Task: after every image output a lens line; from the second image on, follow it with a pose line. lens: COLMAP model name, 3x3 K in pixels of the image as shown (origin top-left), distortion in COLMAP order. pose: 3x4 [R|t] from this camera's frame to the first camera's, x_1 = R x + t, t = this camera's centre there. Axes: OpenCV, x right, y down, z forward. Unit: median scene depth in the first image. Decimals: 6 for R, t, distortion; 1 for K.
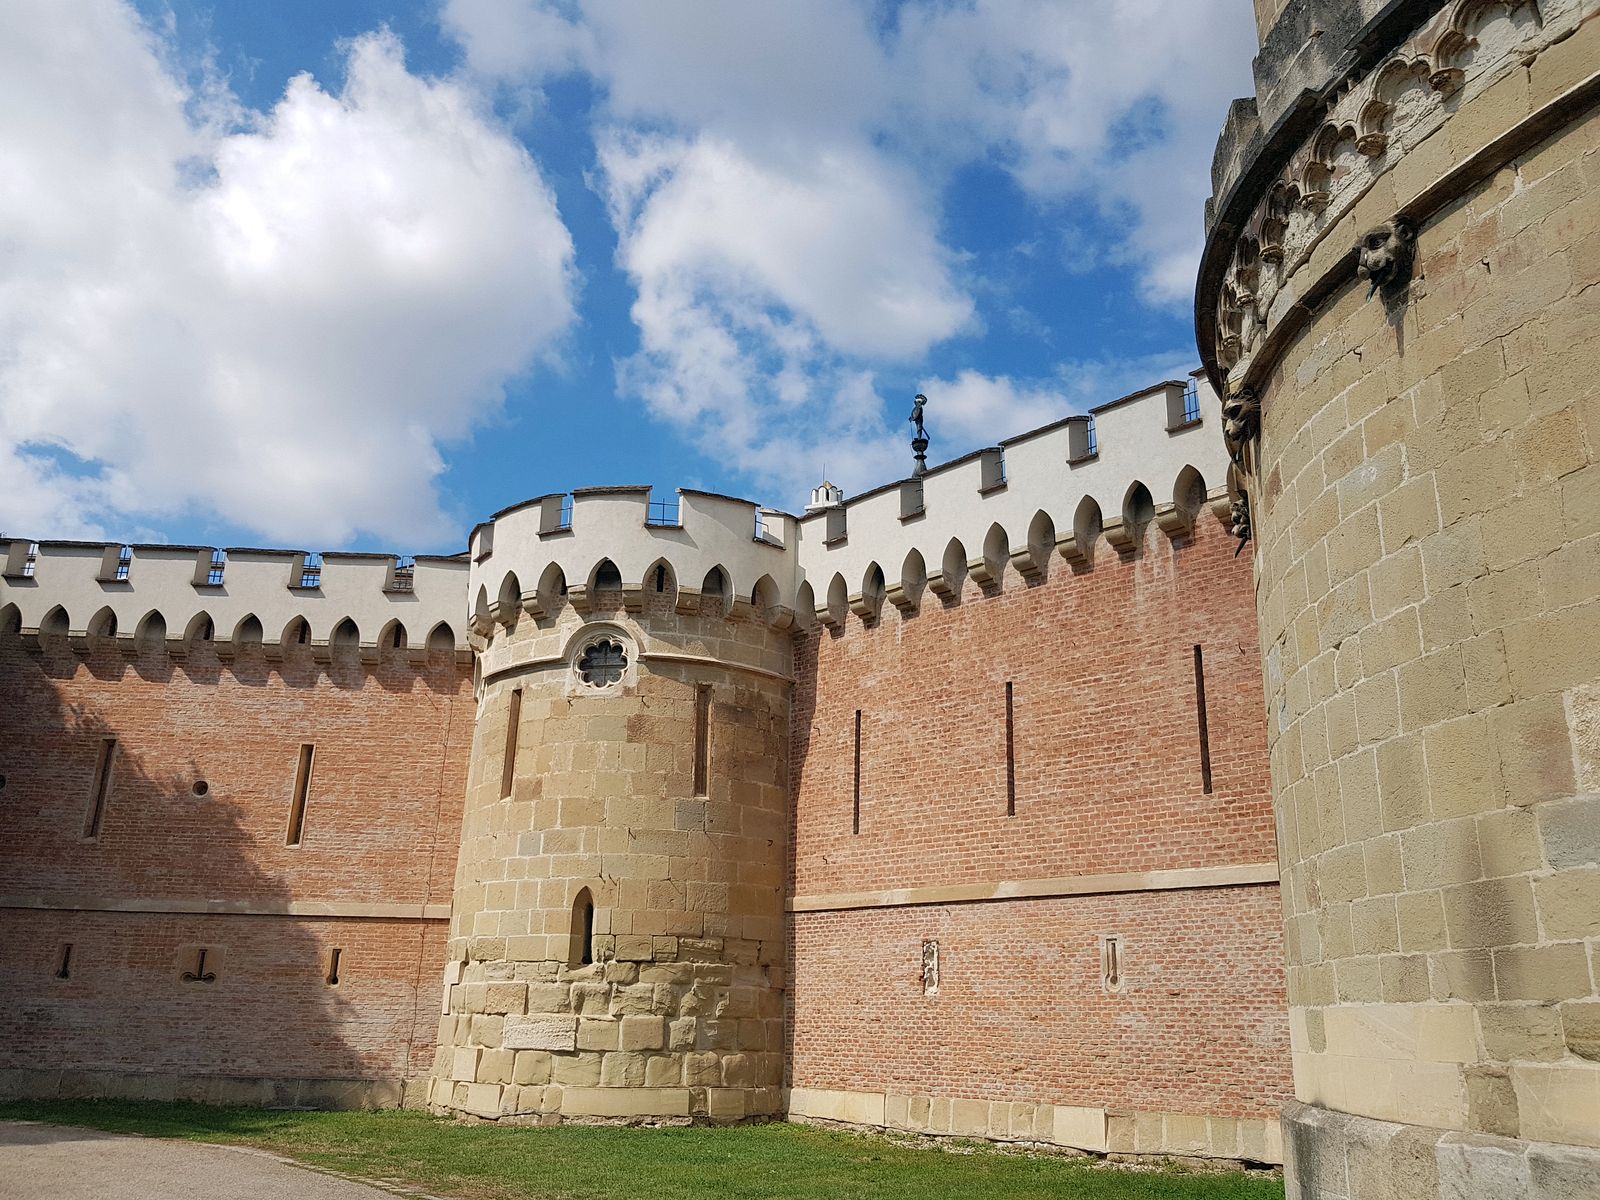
lens RADIAL K [[1259.4, 0, 764.1], [0, 1259.4, 599.5], [0, 0, 1]] dist [0.006921, -0.021787]
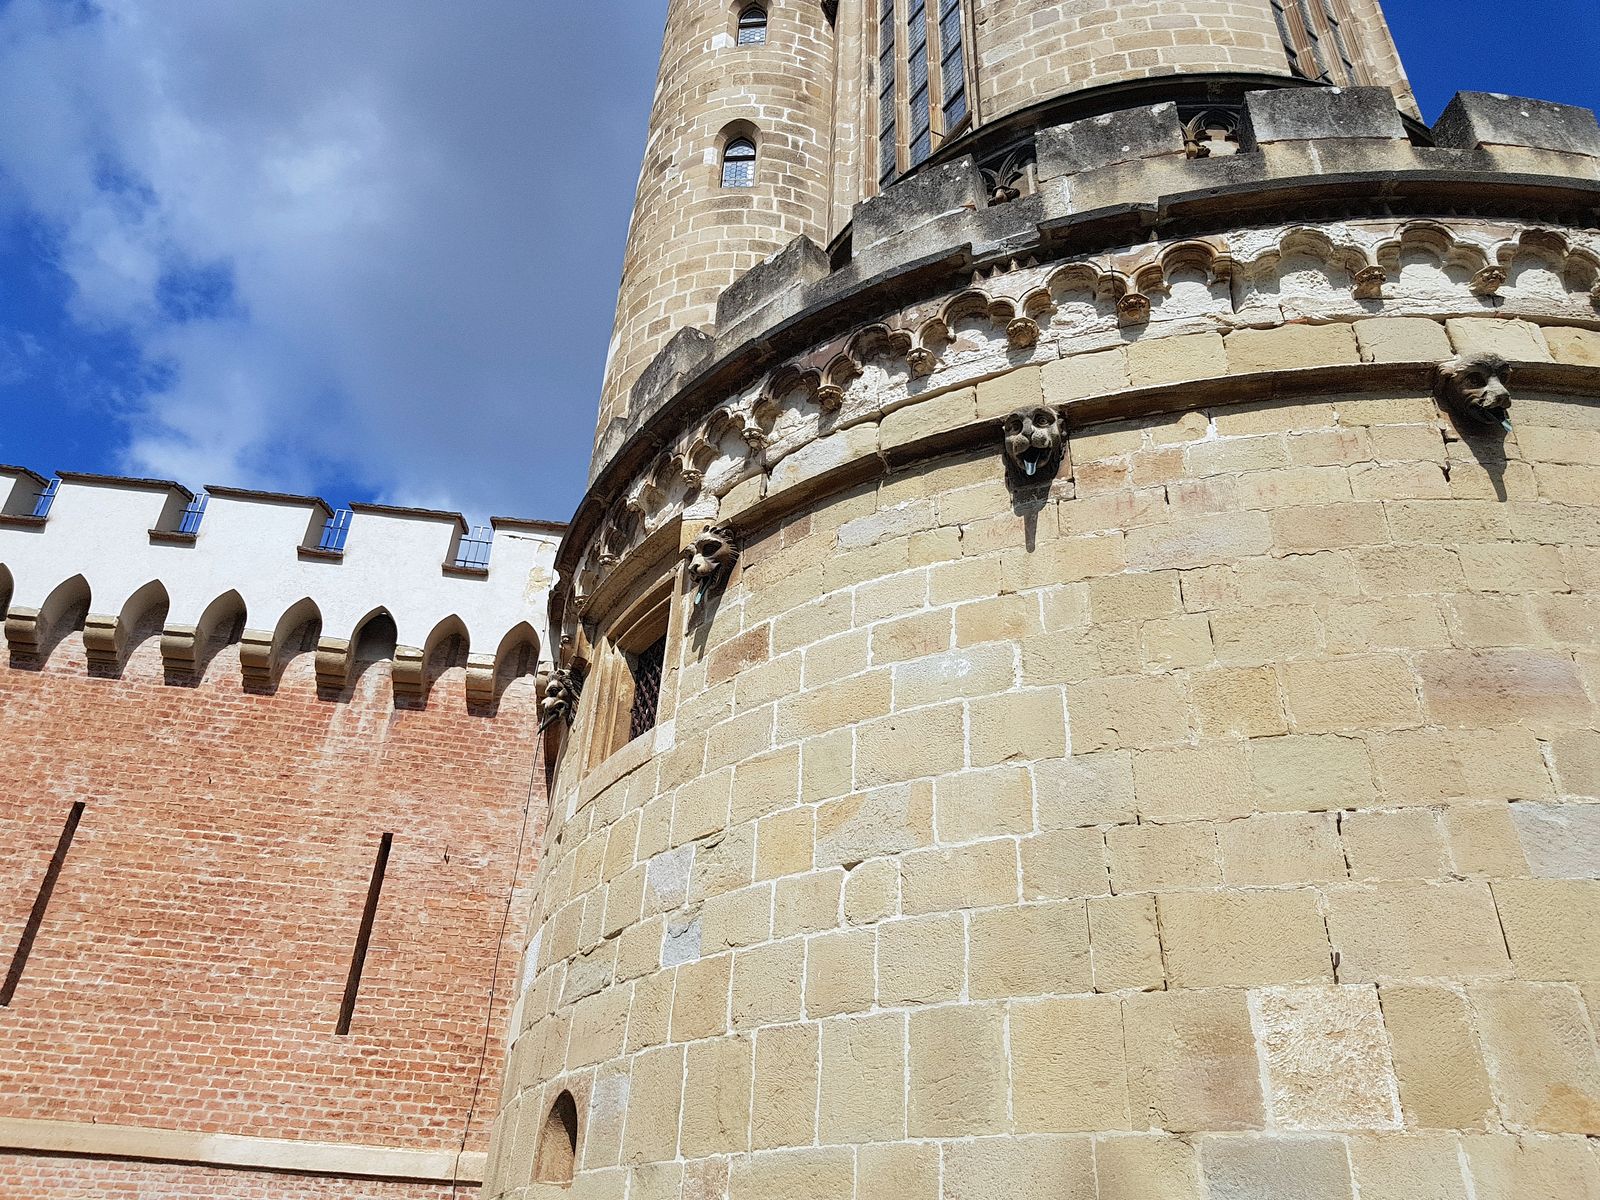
lens RADIAL K [[1259.4, 0, 764.1], [0, 1259.4, 599.5], [0, 0, 1]] dist [0.006921, -0.021787]
pose [[0.605730, 0.437661, 0.664487, -0.087700], [-0.288921, 0.899111, -0.328822, 0.098295], [-0.741361, 0.007194, 0.671068, 0.340694]]
